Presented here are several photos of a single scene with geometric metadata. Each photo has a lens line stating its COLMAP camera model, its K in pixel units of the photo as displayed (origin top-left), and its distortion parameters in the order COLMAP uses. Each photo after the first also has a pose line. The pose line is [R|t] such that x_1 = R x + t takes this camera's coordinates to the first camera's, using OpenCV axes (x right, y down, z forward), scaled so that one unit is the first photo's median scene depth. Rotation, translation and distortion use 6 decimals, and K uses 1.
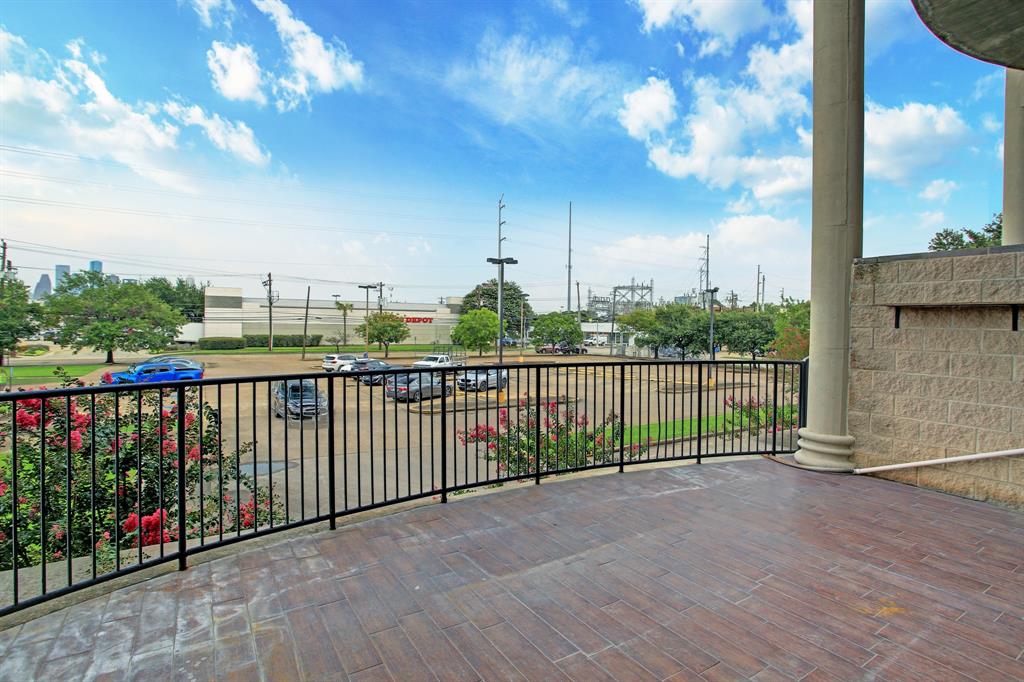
lens RADIAL K [[516.9, 0, 523.9], [0, 516.9, 338.0], [0, 0, 1]] dist [-0.079045, 0.036619]
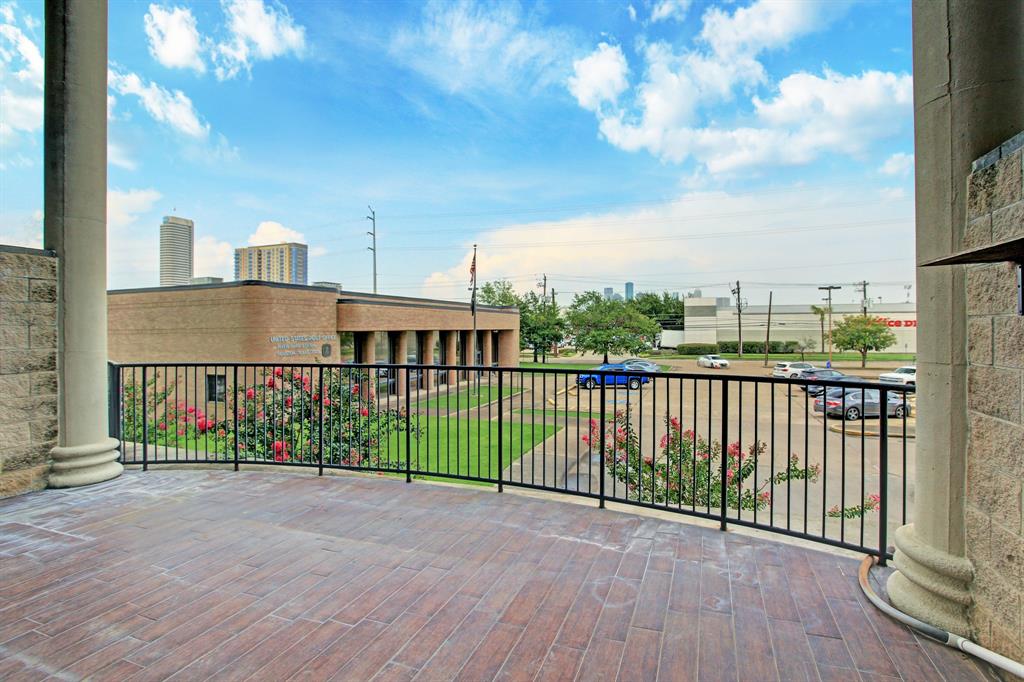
lens RADIAL K [[516.9, 0, 523.9], [0, 516.9, 338.0], [0, 0, 1]] dist [-0.079045, 0.036619]
pose [[0.596954, -0.005282, -0.802258, 0.764125], [-0.005361, 0.999930, -0.010572, 0.004020], [0.802257, 0.010612, 0.596884, 0.419052]]
